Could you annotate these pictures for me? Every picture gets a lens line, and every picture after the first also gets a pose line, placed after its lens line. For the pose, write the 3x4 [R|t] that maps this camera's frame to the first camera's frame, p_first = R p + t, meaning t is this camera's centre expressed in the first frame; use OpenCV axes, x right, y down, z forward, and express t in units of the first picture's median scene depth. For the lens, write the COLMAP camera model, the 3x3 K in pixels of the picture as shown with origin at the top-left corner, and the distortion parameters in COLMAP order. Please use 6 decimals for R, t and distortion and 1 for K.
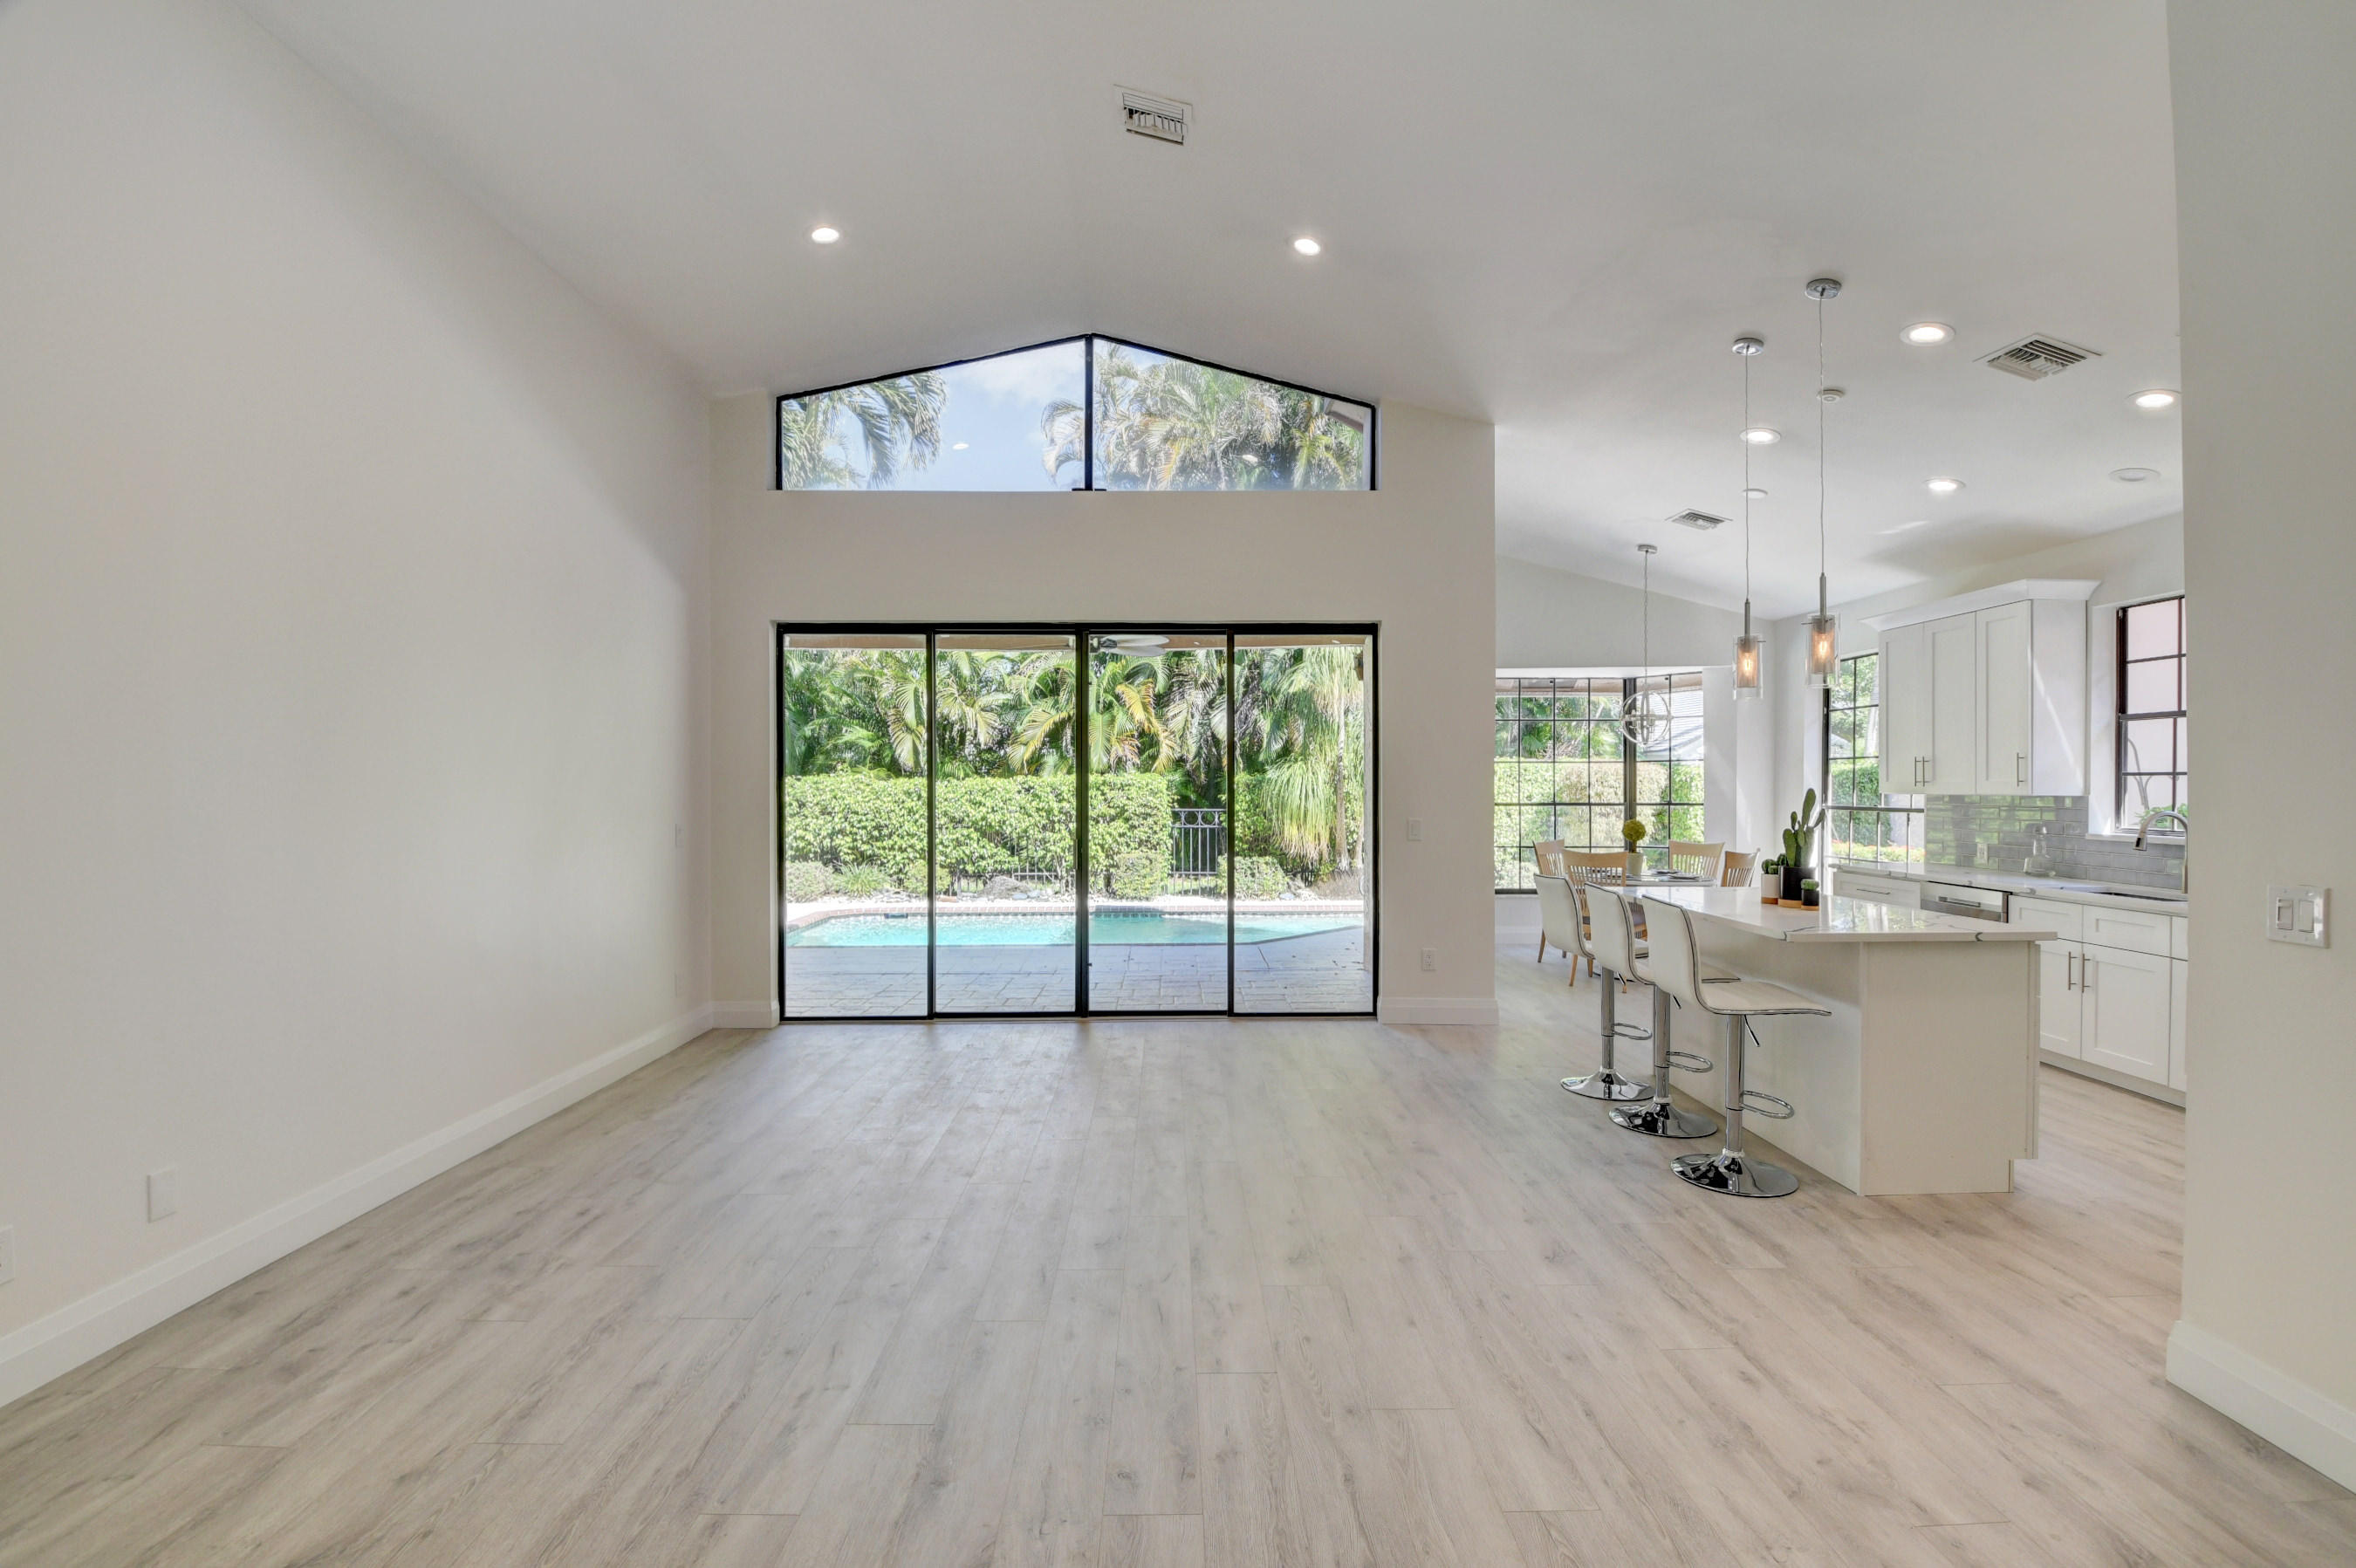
lens RADIAL K [[1026.2, 0, 1199.1], [0, 1026.2, 795.4], [0, 0, 1]] dist [-0.004174, -0.003166]
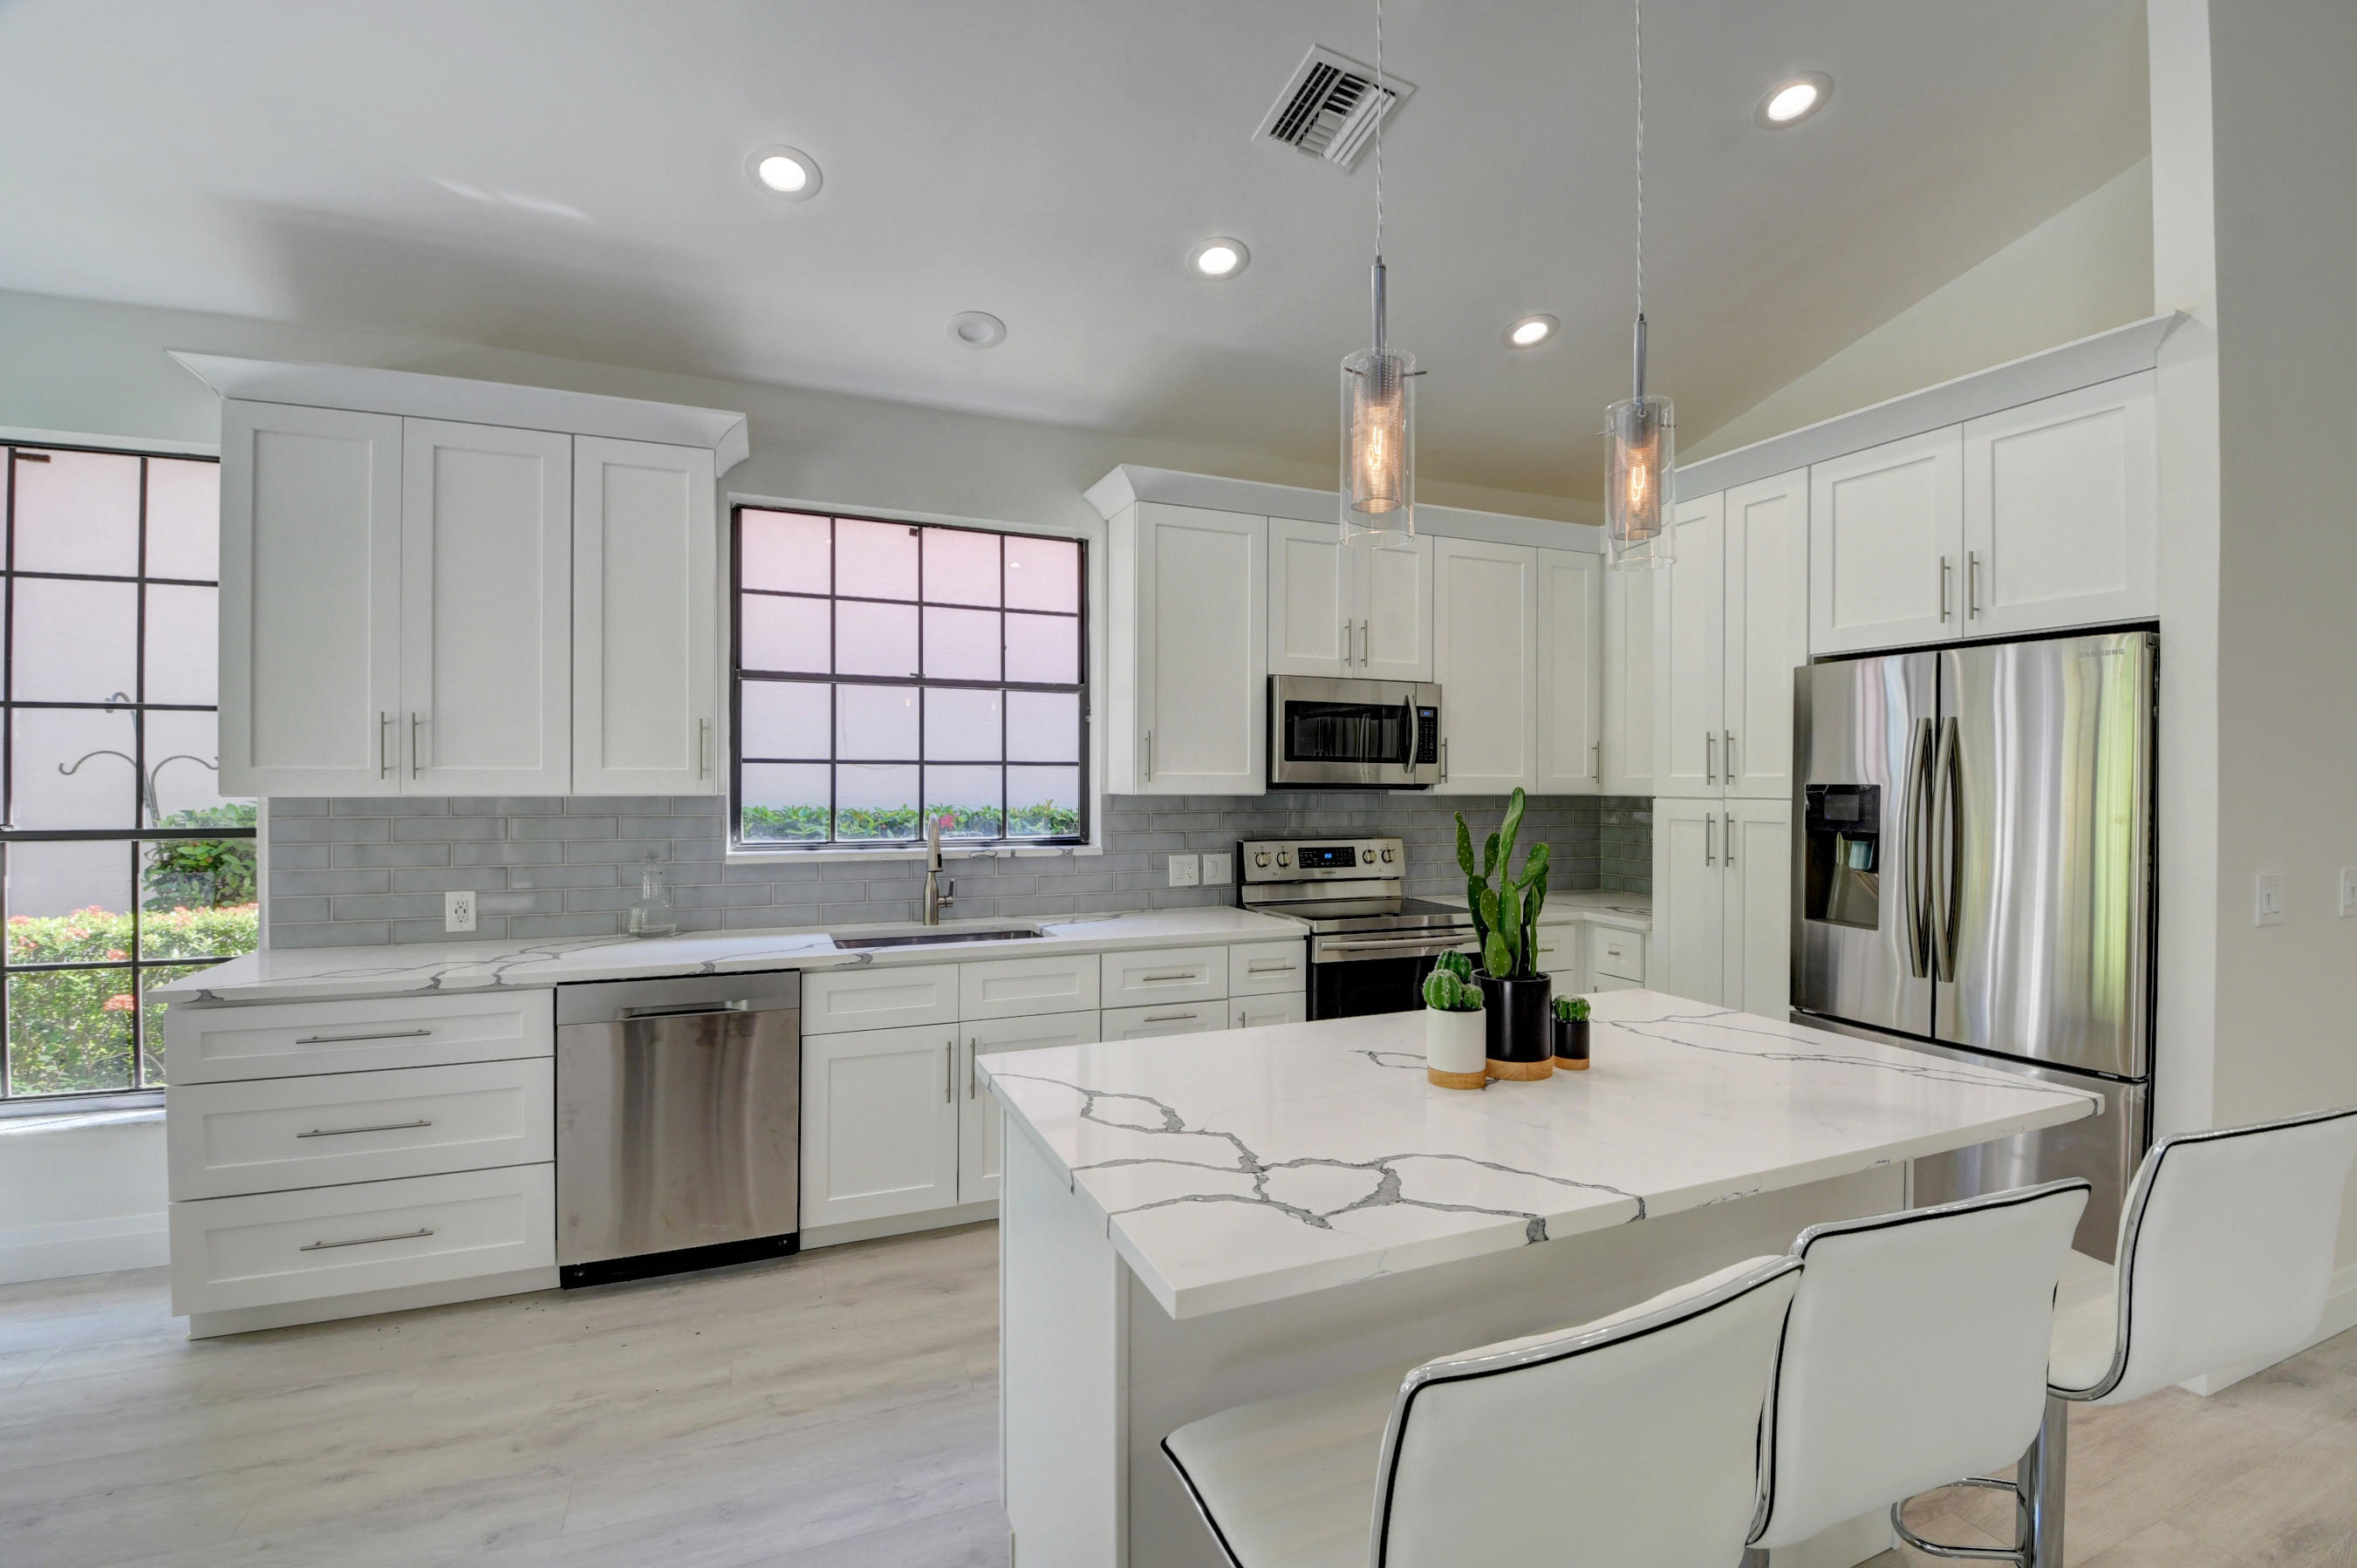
lens RADIAL K [[1026.5, 0, 1175.7], [0, 1026.5, 794.8], [0, 0, 1]] dist [-0.004174, -0.003166]
pose [[-0.375569, -0.014609, 0.926679, 0.191410], [0.006571, 0.999809, 0.018425, -0.009622], [-0.926771, 0.013010, -0.375401, 0.987504]]
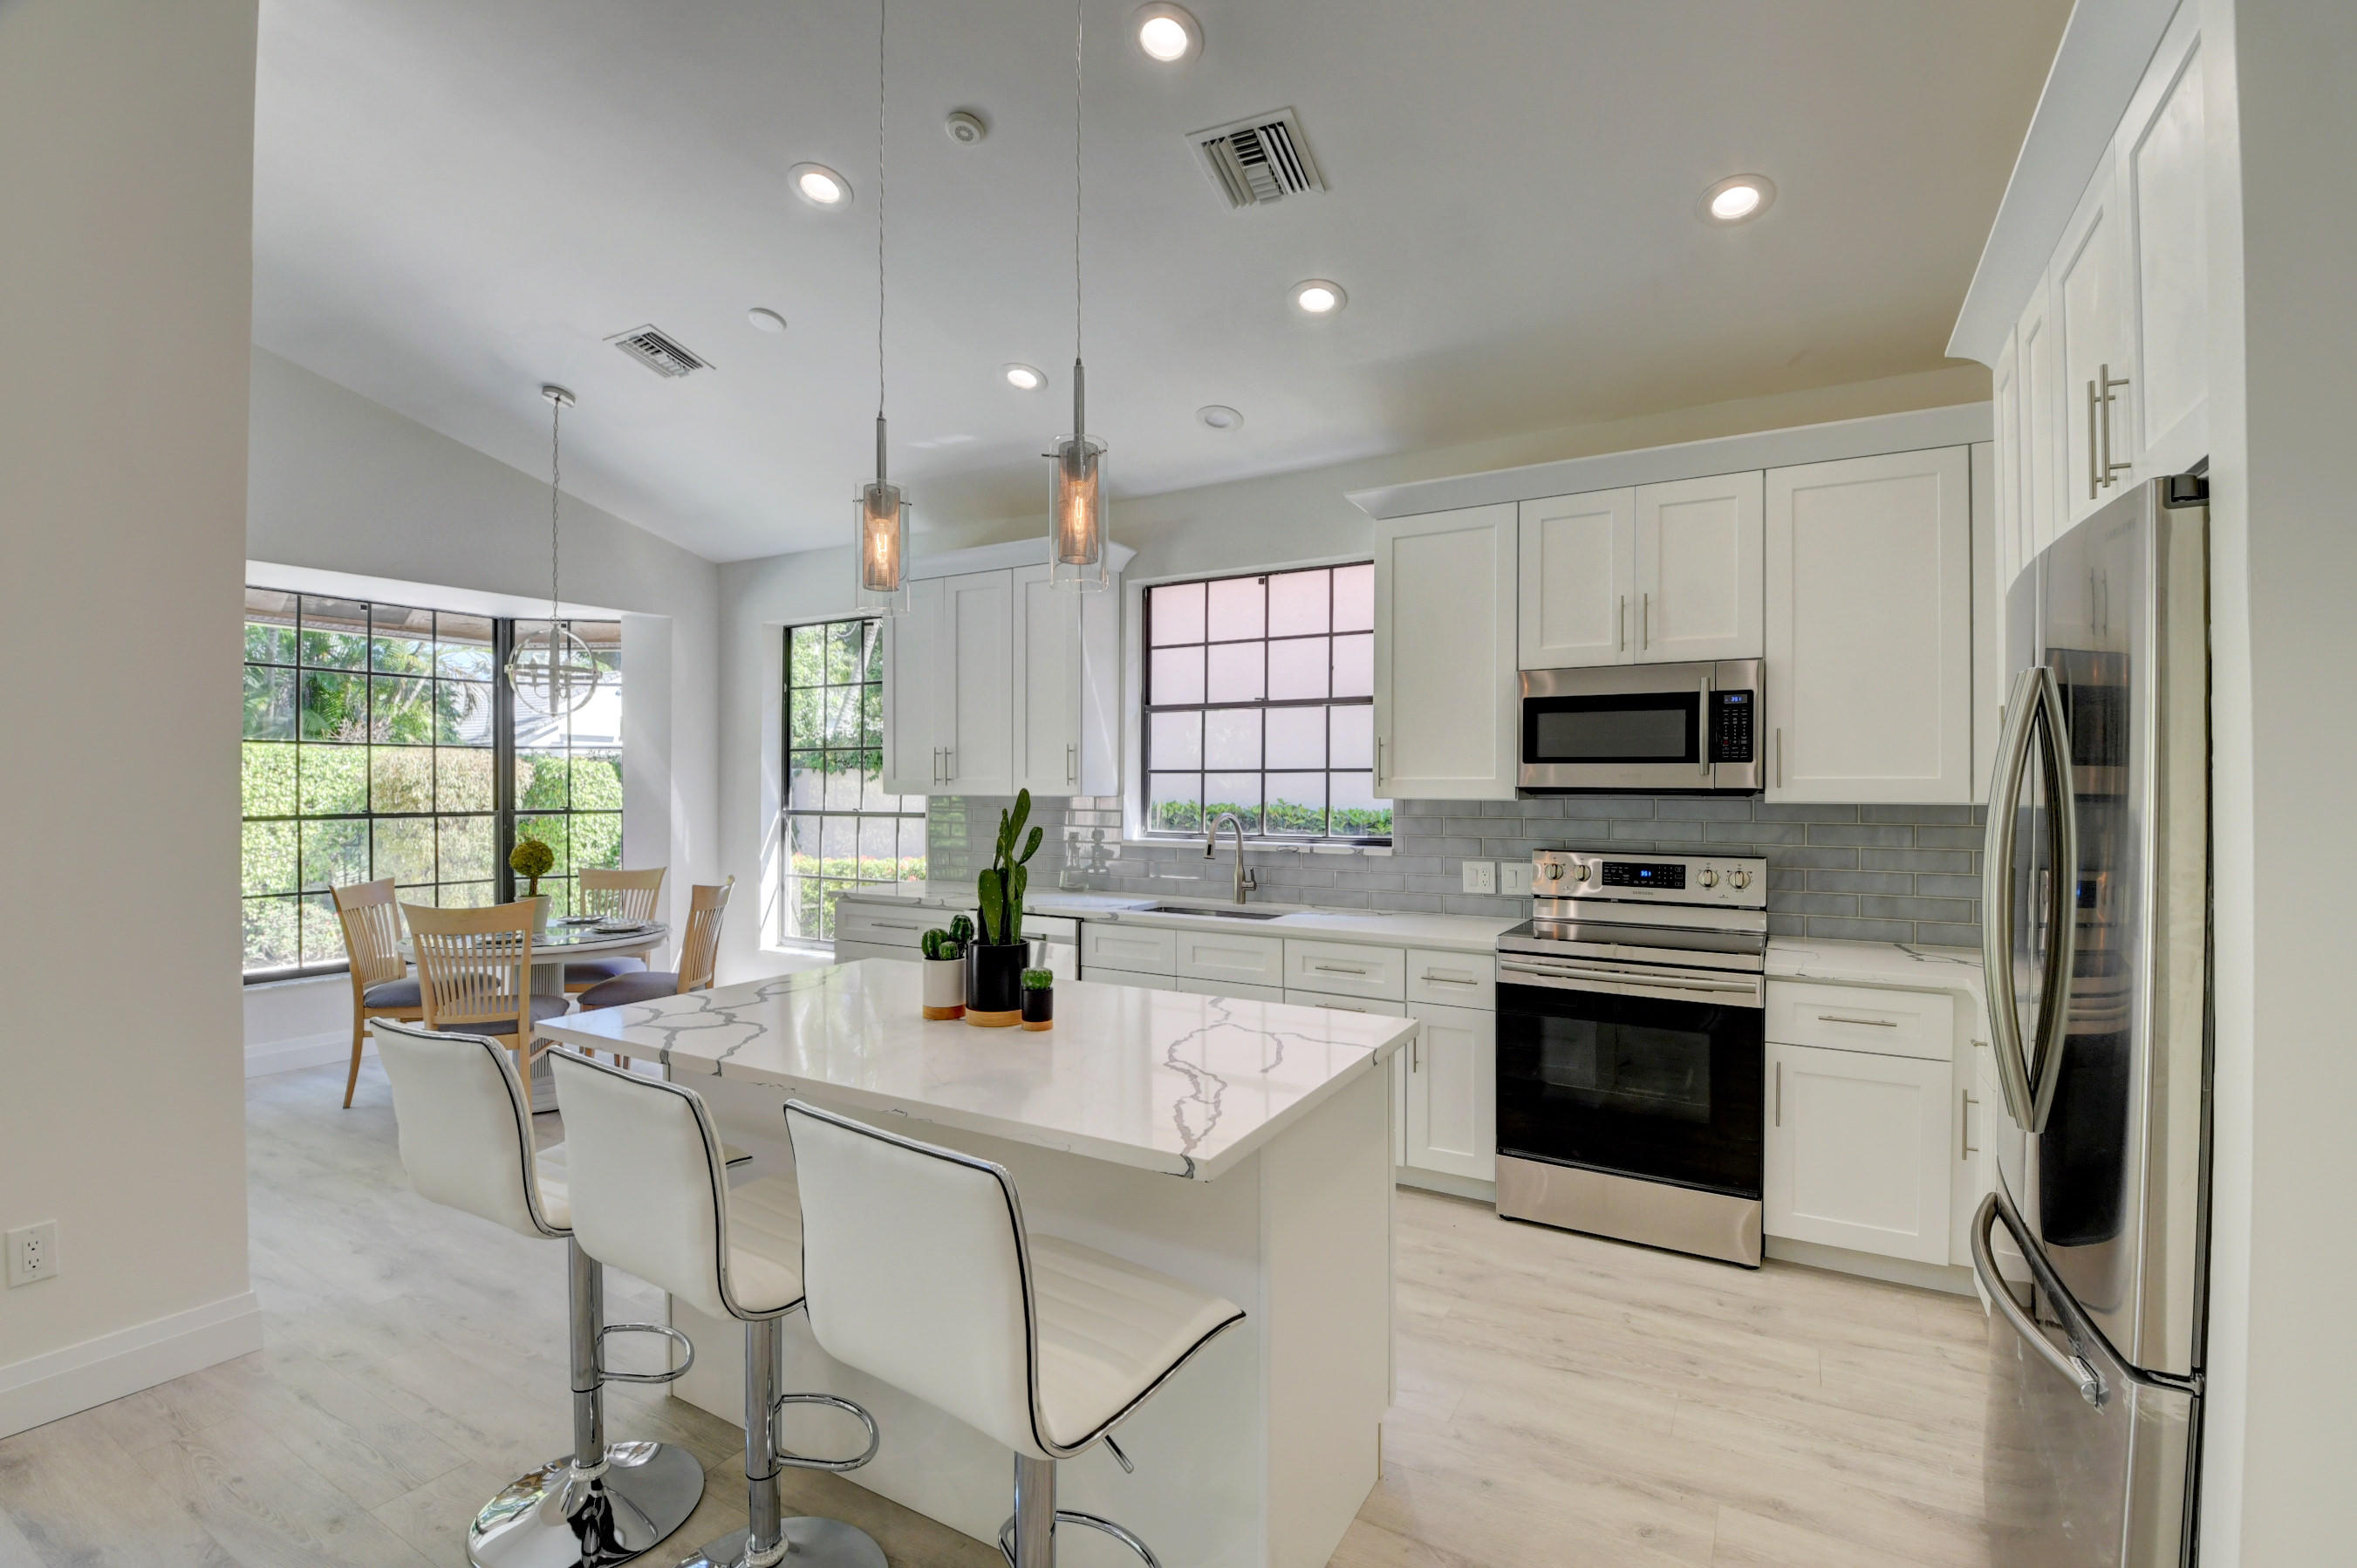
lens RADIAL K [[1026.5, 0, 1182.7], [0, 1026.5, 792.9], [0, 0, 1]] dist [-0.004174, -0.003166]
pose [[0.521413, -0.005684, 0.853285, 0.149924], [0.007670, 0.999969, 0.001974, -0.003883], [-0.853270, 0.005516, 0.521441, 0.502871]]
